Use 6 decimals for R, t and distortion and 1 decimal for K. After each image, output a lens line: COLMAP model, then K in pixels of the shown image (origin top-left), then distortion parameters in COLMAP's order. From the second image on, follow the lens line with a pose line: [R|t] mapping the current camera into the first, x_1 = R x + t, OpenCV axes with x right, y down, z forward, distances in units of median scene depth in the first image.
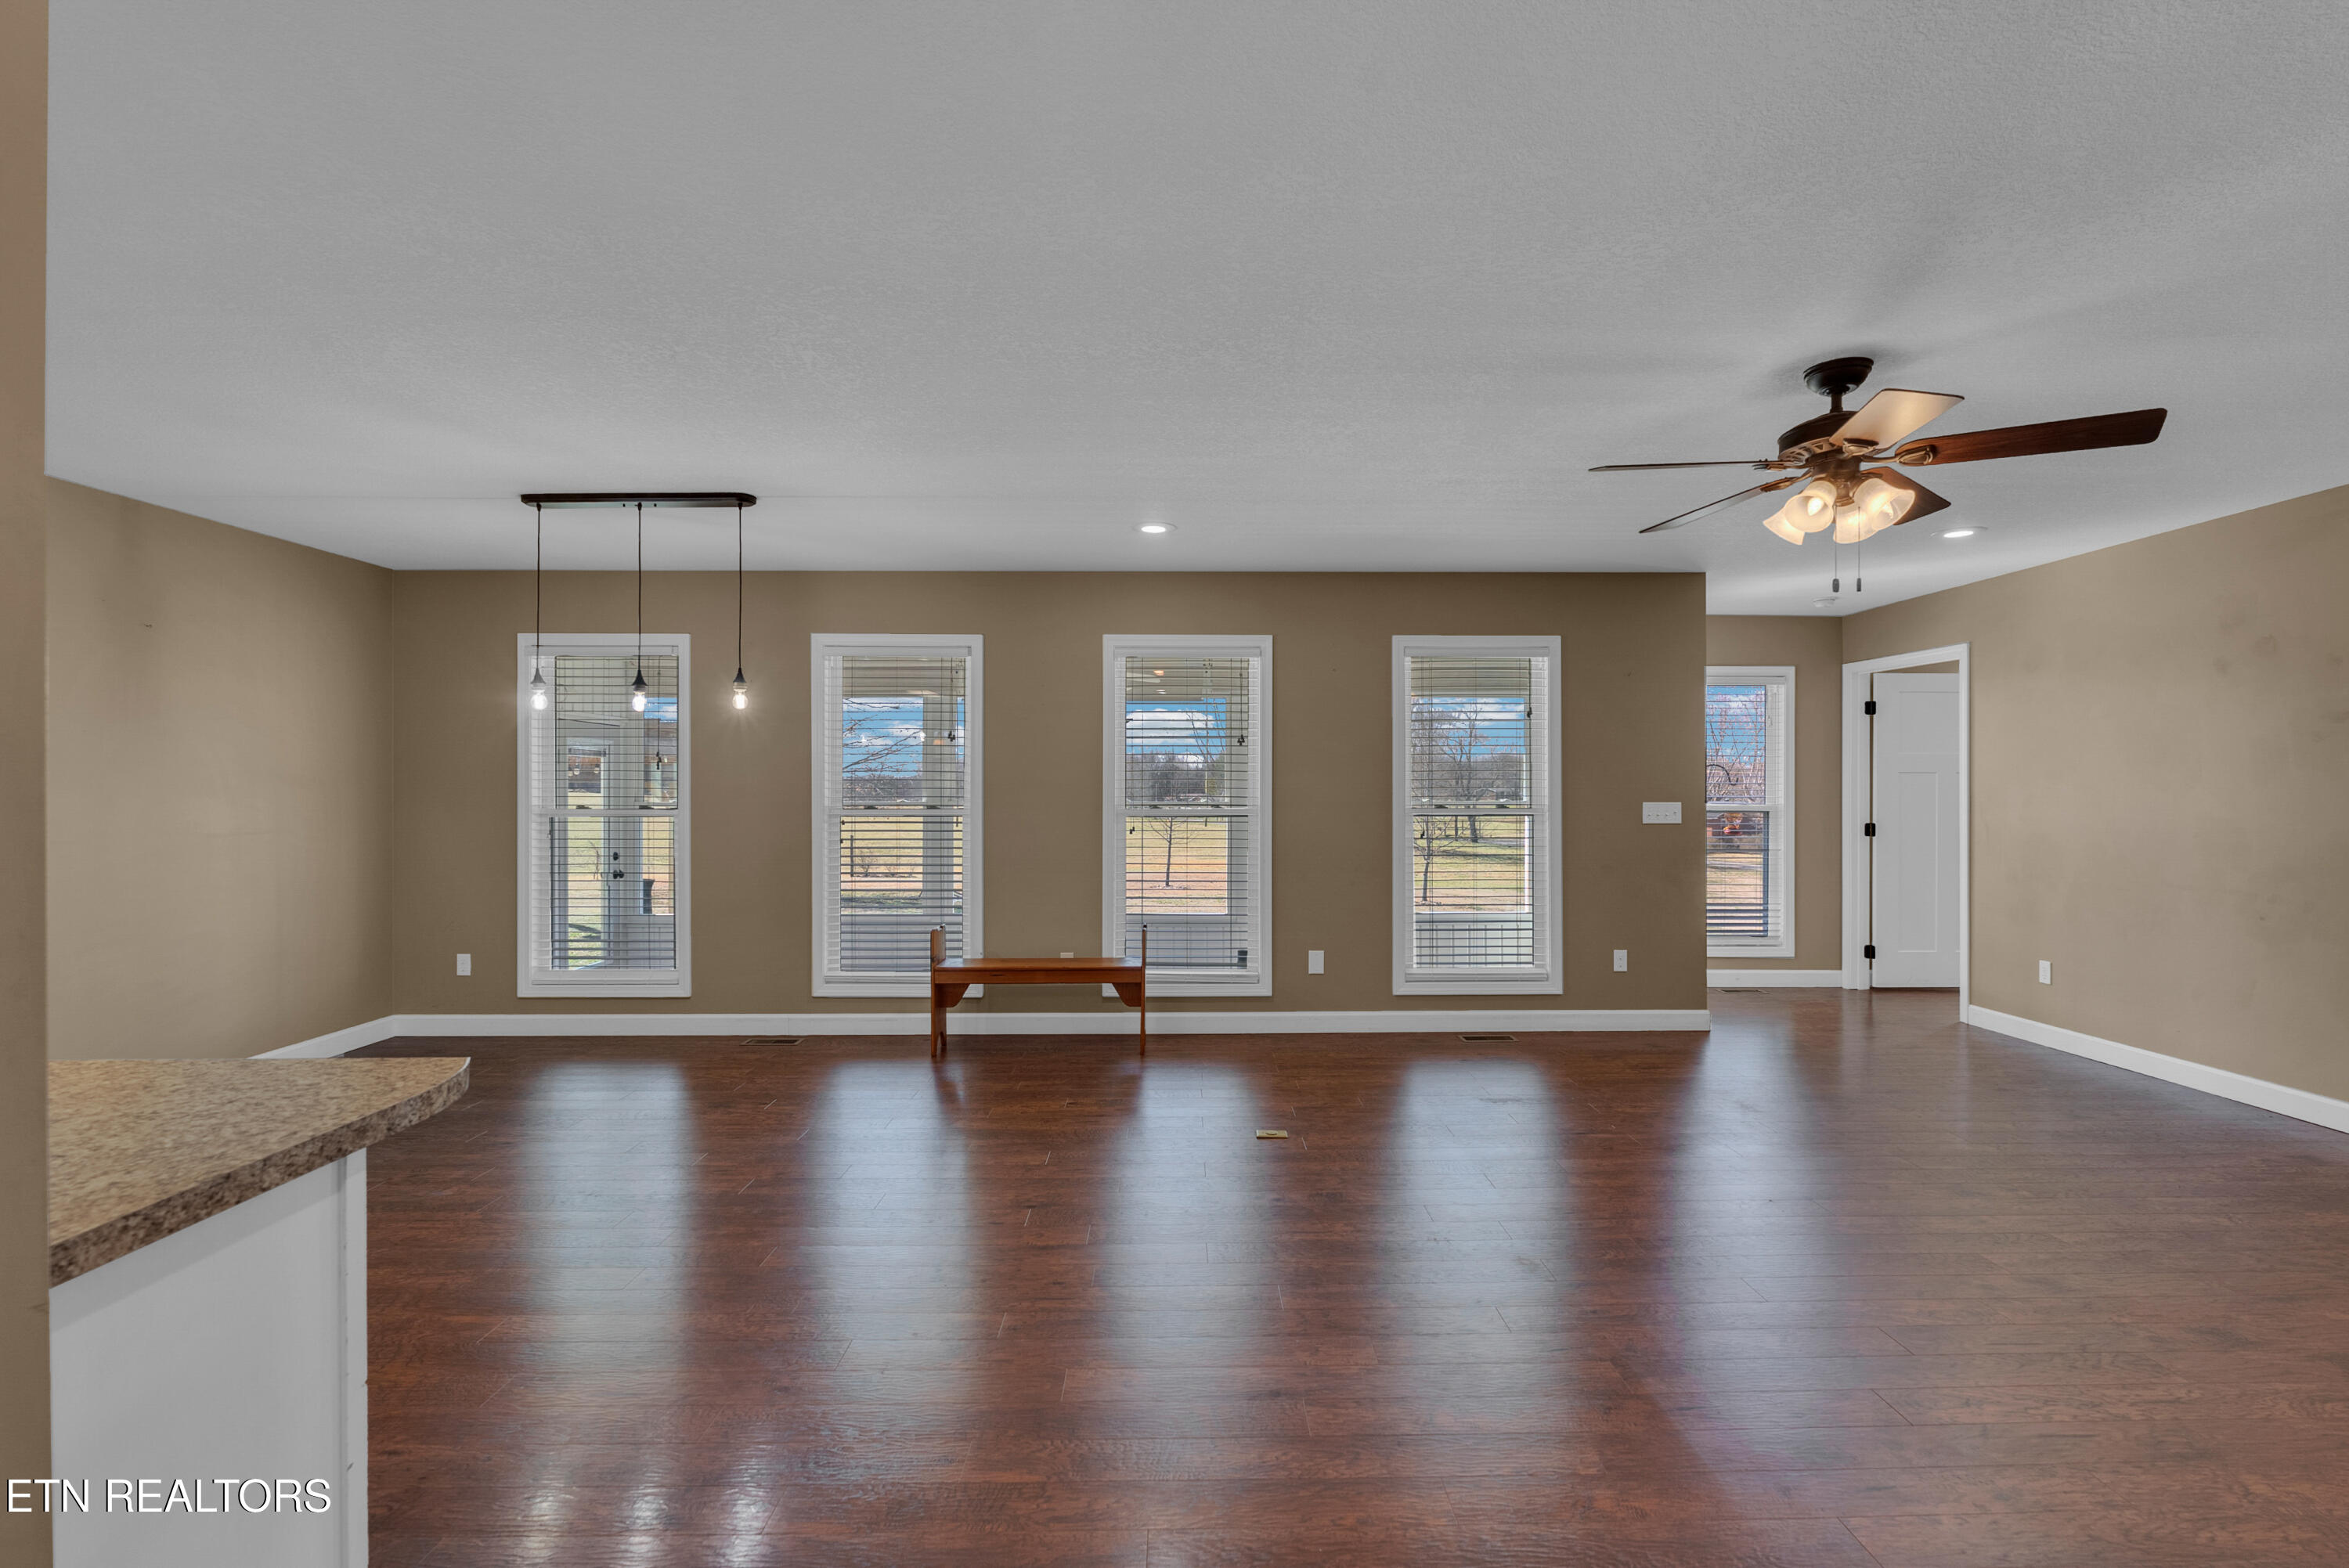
lens RADIAL K [[1019.9, 0, 1232.0], [0, 1019.9, 784.3], [0, 0, 1]] dist [-0.000517, -0.000631]
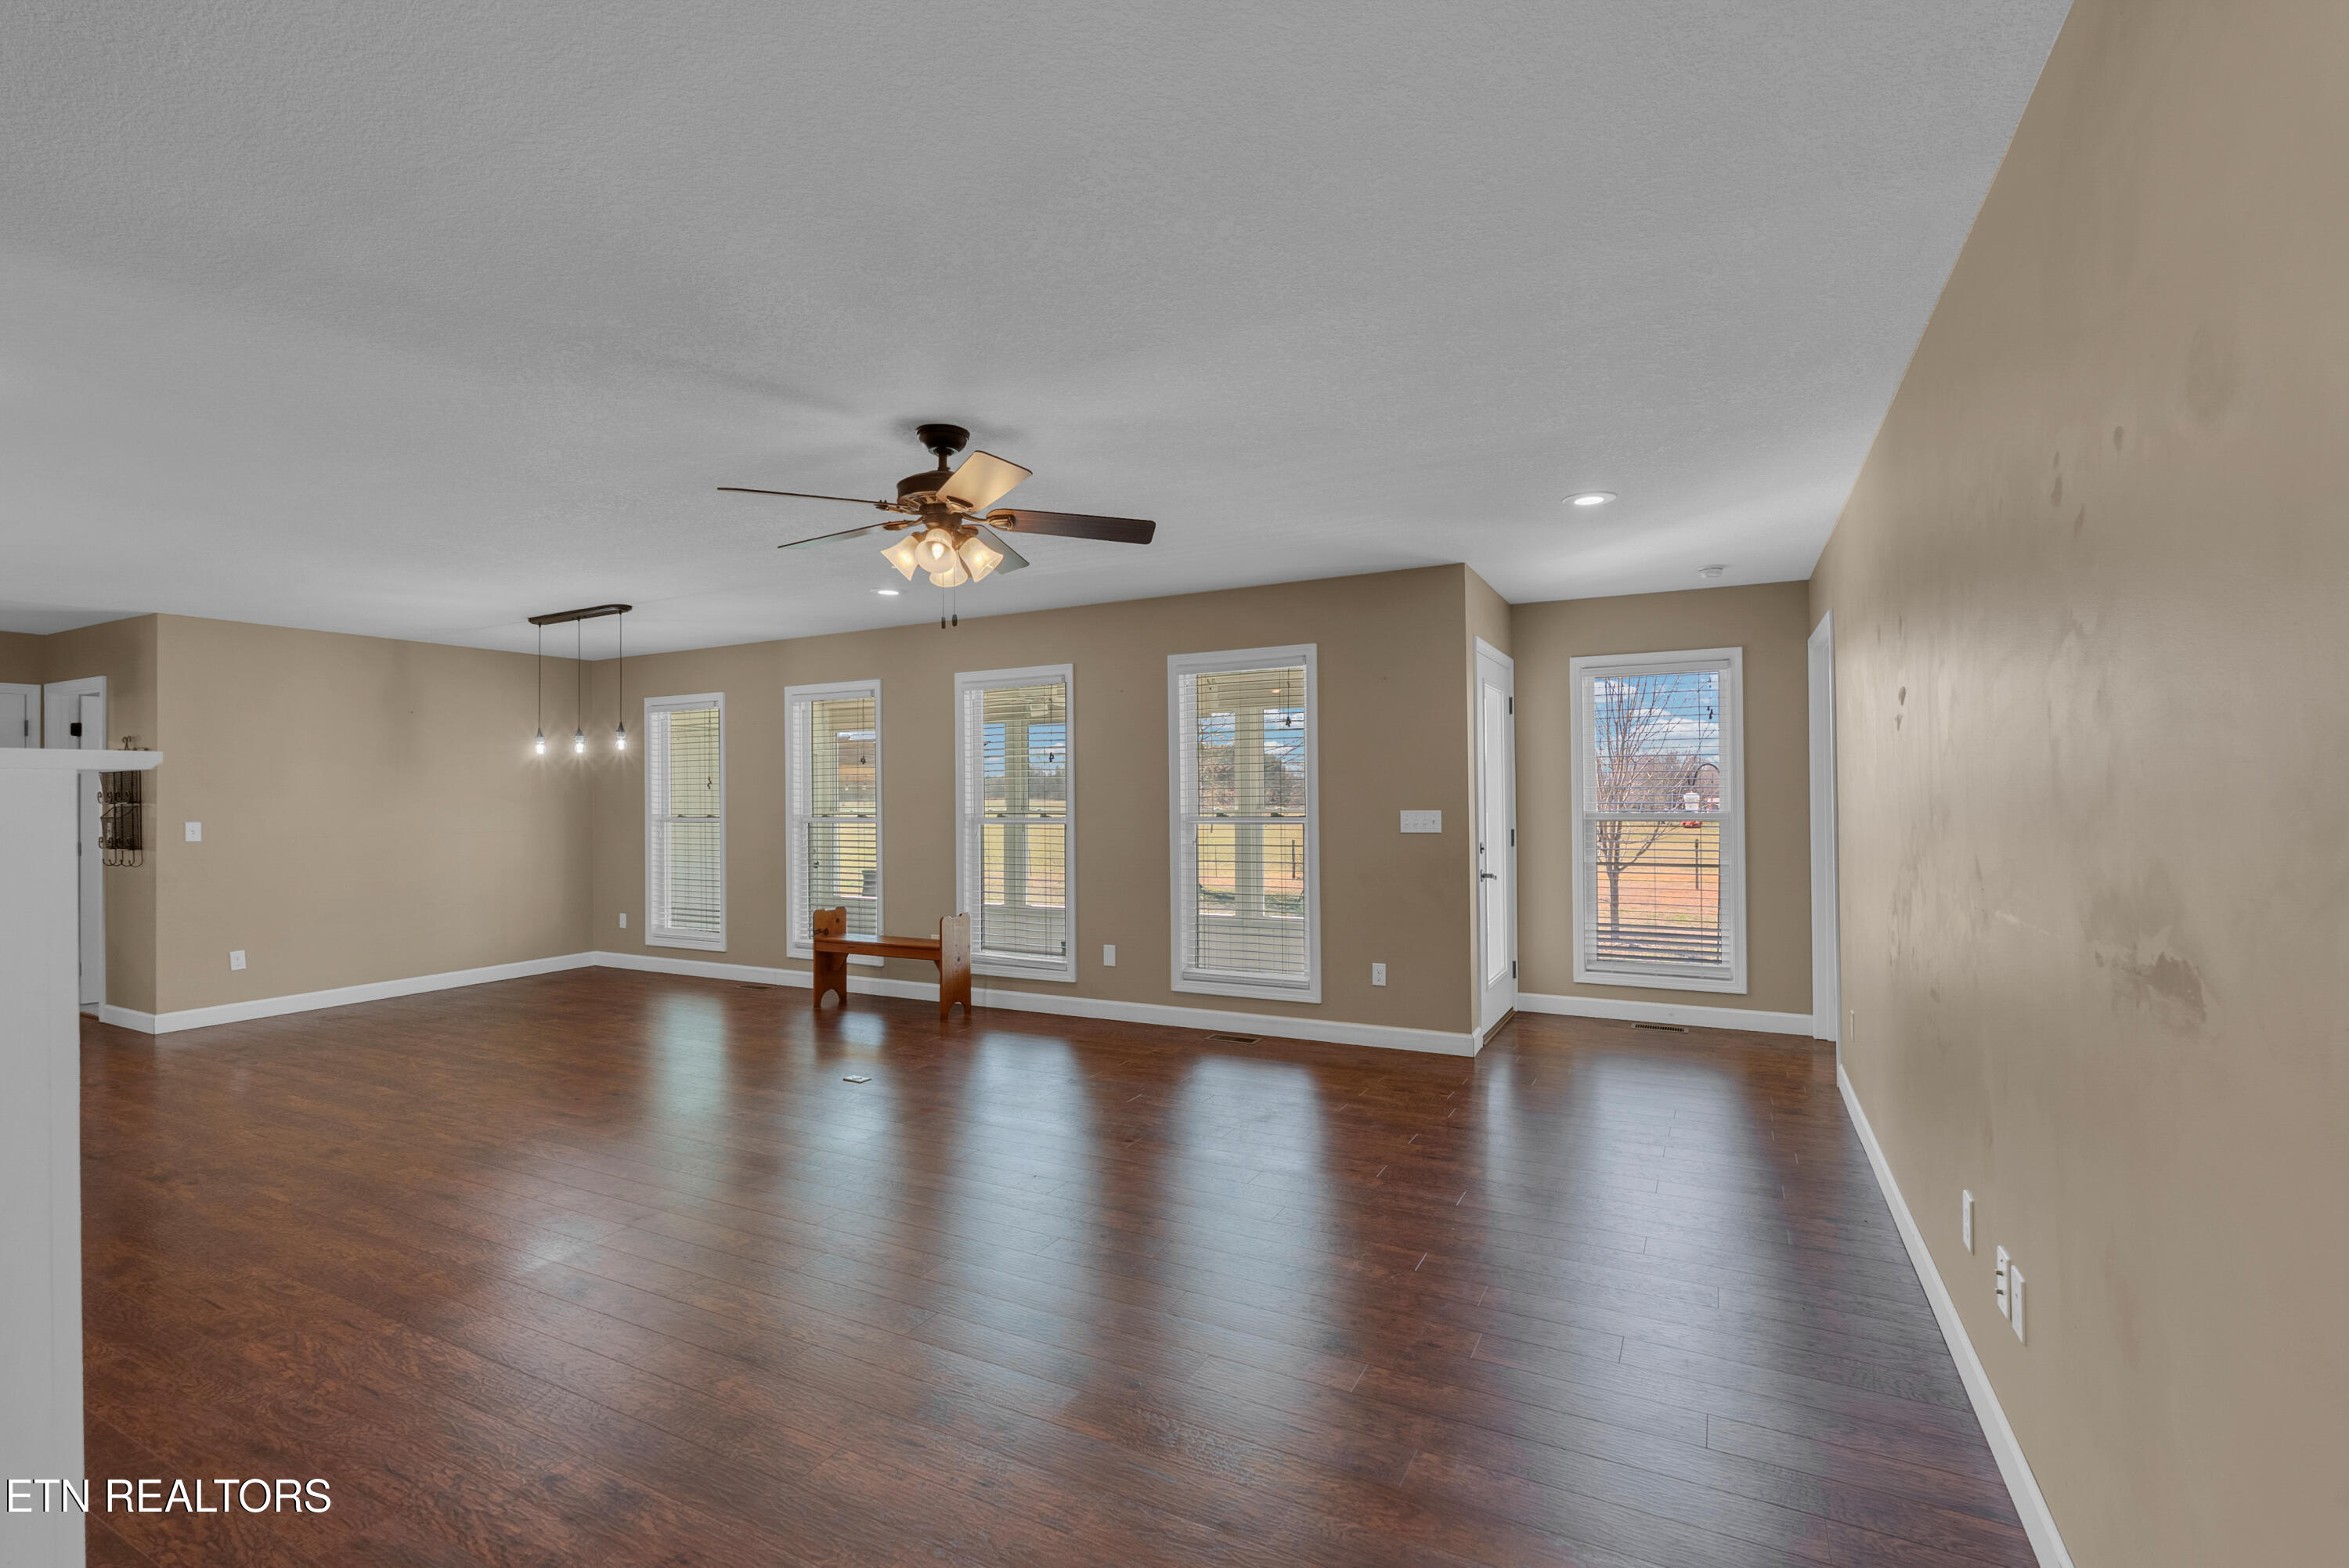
lens RADIAL K [[1025.6, 0, 1190.9], [0, 1025.6, 790.3], [0, 0, 1]] dist [-0.007023, 0.000161]
pose [[0.883116, -0.012257, -0.468994, 0.681966], [0.010863, 0.999925, -0.005676, 0.002264], [0.469028, -0.000082, 0.883183, 0.059108]]
